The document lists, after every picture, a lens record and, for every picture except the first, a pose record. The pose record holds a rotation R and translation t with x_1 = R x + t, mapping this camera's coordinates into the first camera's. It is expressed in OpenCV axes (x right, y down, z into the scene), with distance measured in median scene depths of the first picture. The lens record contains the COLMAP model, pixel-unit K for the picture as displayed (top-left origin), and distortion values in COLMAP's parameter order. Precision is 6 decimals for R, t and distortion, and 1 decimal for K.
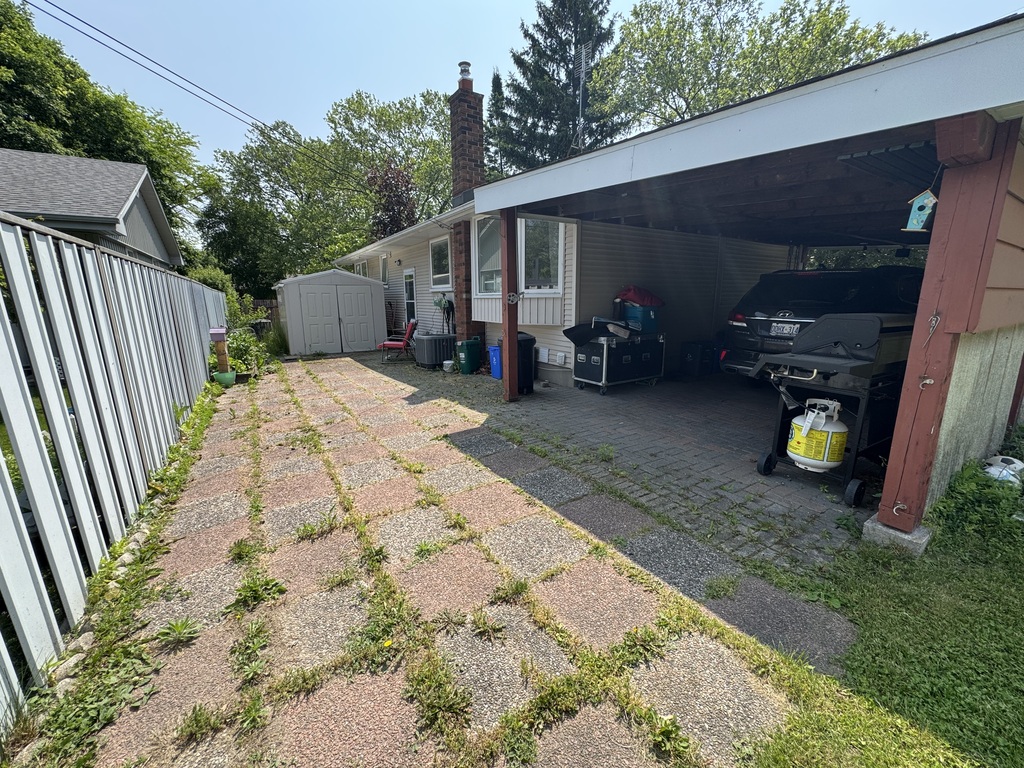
lens RADIAL K [[427.3, 0, 515.9], [0, 427.3, 387.4], [0, 0, 1]] dist [-0.003516, -0.000323]
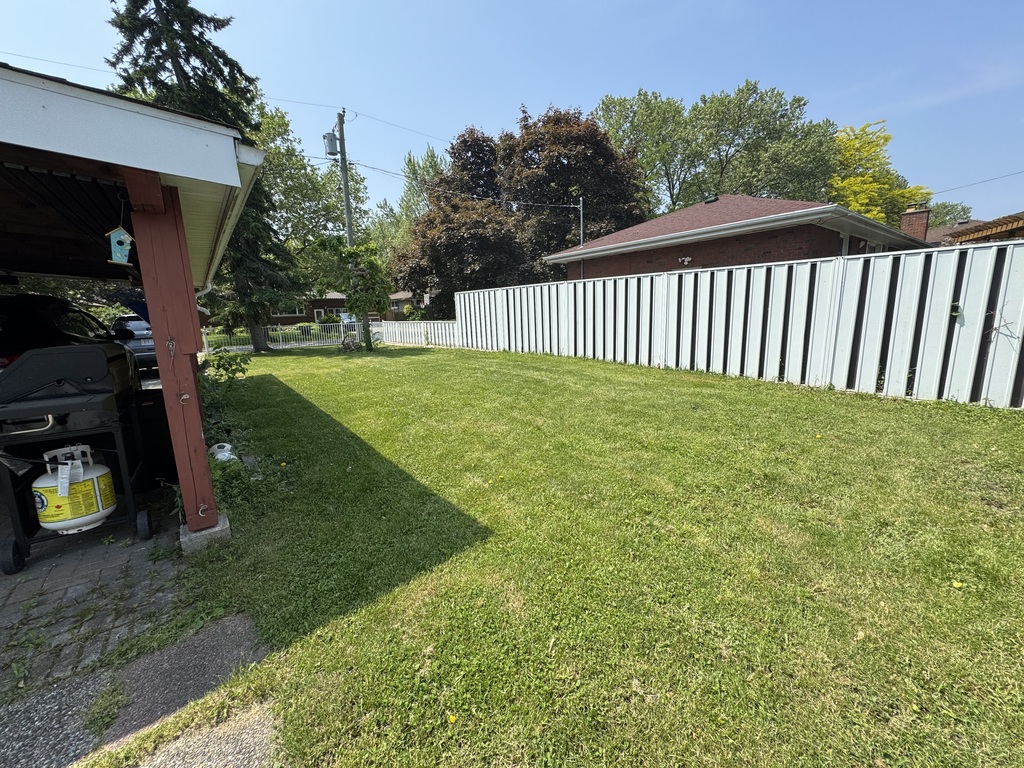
lens RADIAL K [[427.3, 0, 517.1], [0, 427.3, 388.9], [0, 0, 1]] dist [-0.003516, -0.000323]
pose [[-0.140550, -0.169169, 0.975514, -0.230346], [0.233855, 0.951743, 0.198740, -0.044357], [-0.962059, 0.256062, -0.094207, 0.195865]]
